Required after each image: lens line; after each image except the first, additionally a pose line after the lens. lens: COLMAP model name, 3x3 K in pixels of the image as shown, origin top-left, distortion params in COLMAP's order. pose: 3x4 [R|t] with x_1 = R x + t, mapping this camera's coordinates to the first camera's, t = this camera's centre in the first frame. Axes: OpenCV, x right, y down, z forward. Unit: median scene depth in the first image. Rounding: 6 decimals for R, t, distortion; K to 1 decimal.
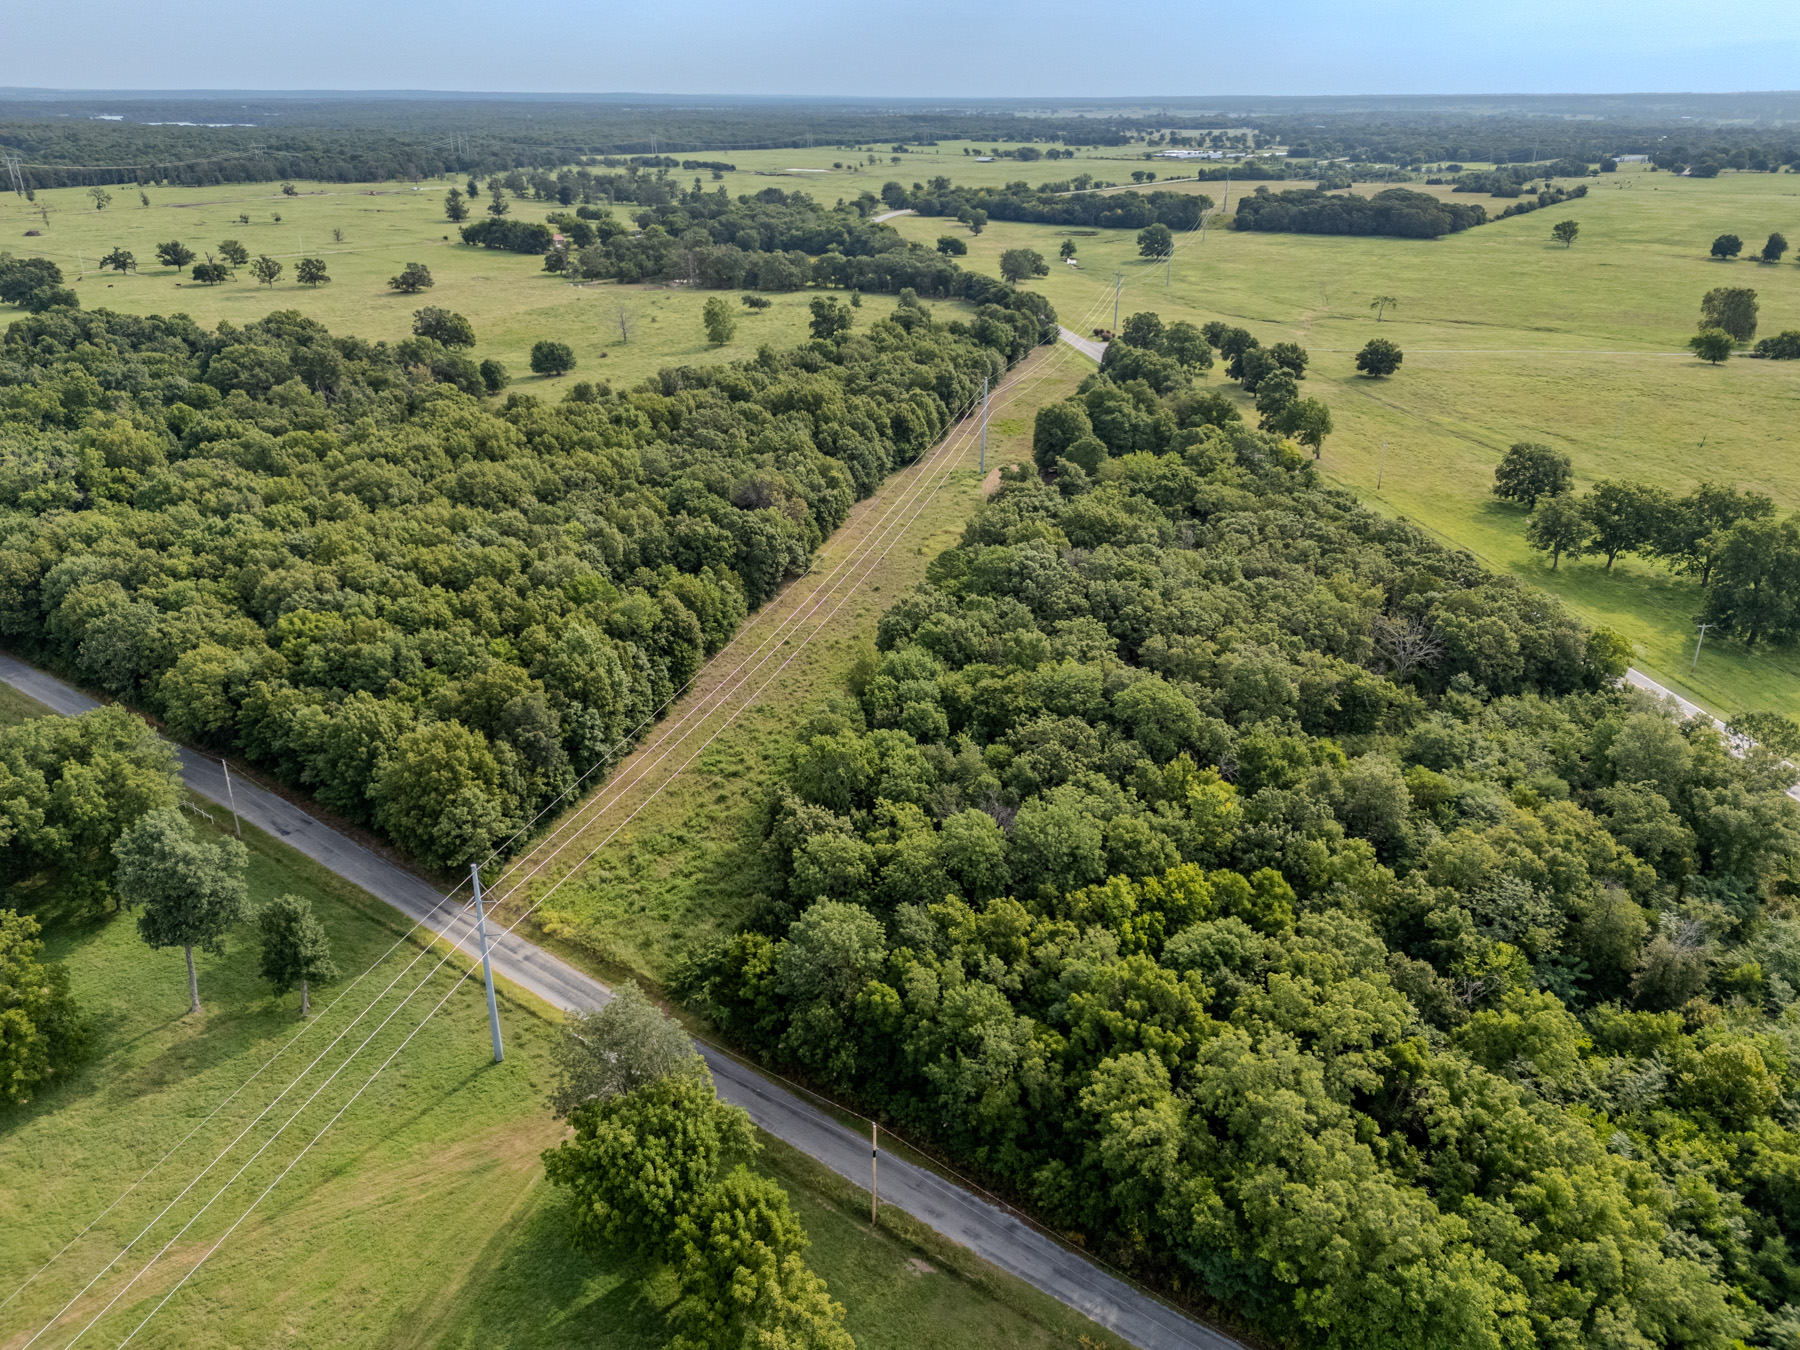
lens RADIAL K [[1307.1, 0, 900.0], [0, 1307.1, 675.0], [0, 0, 1]] dist [0.077245, -0.083471]
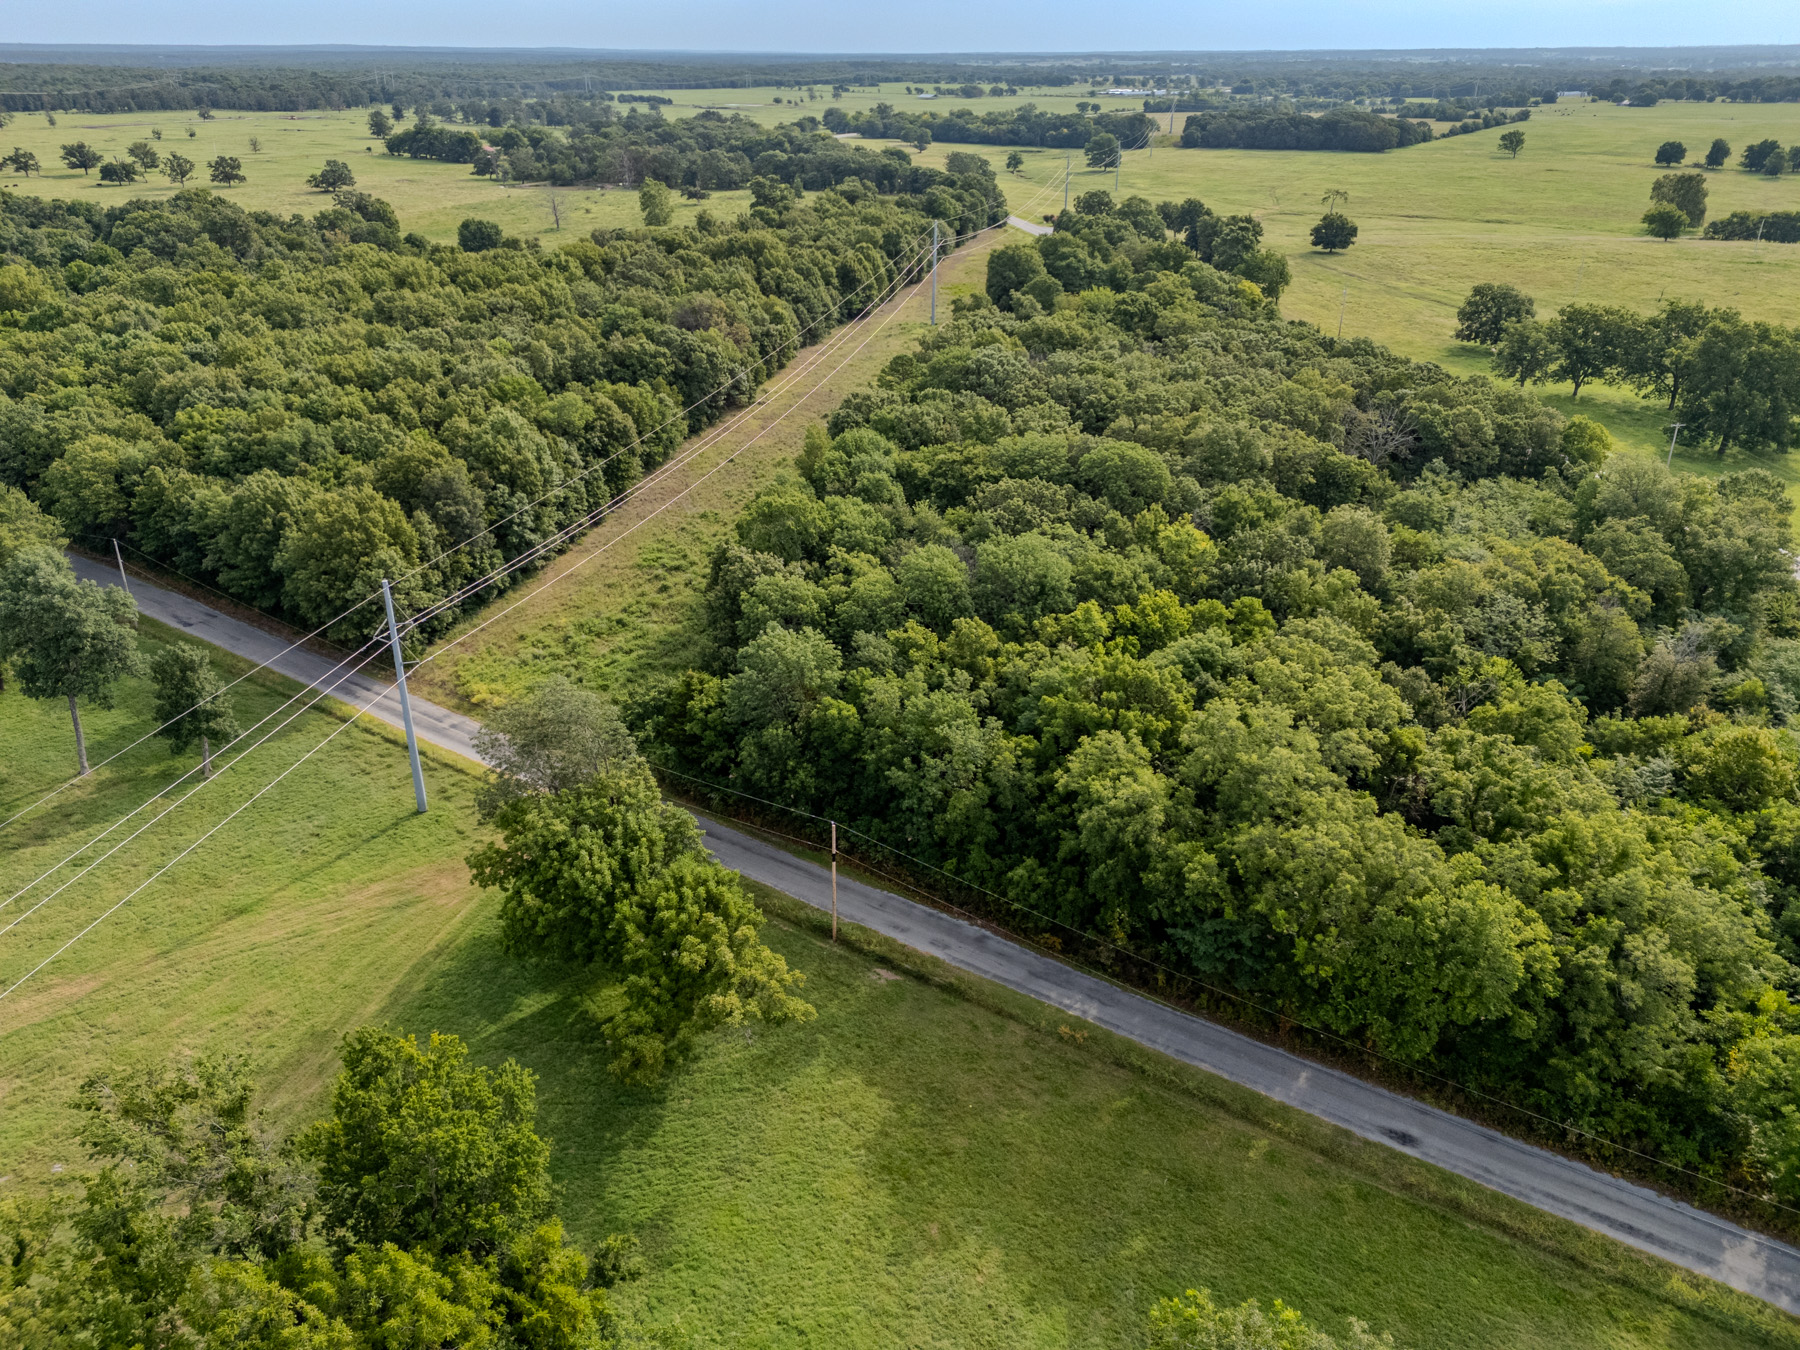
lens RADIAL K [[1307.1, 0, 900.0], [0, 1307.1, 675.0], [0, 0, 1]] dist [0.077245, -0.083471]
pose [[0.999158, -0.016505, 0.037555, -0.003315], [0.015360, 0.999414, 0.030576, 0.126832], [-0.038037, -0.029974, 0.998827, 0.053424]]
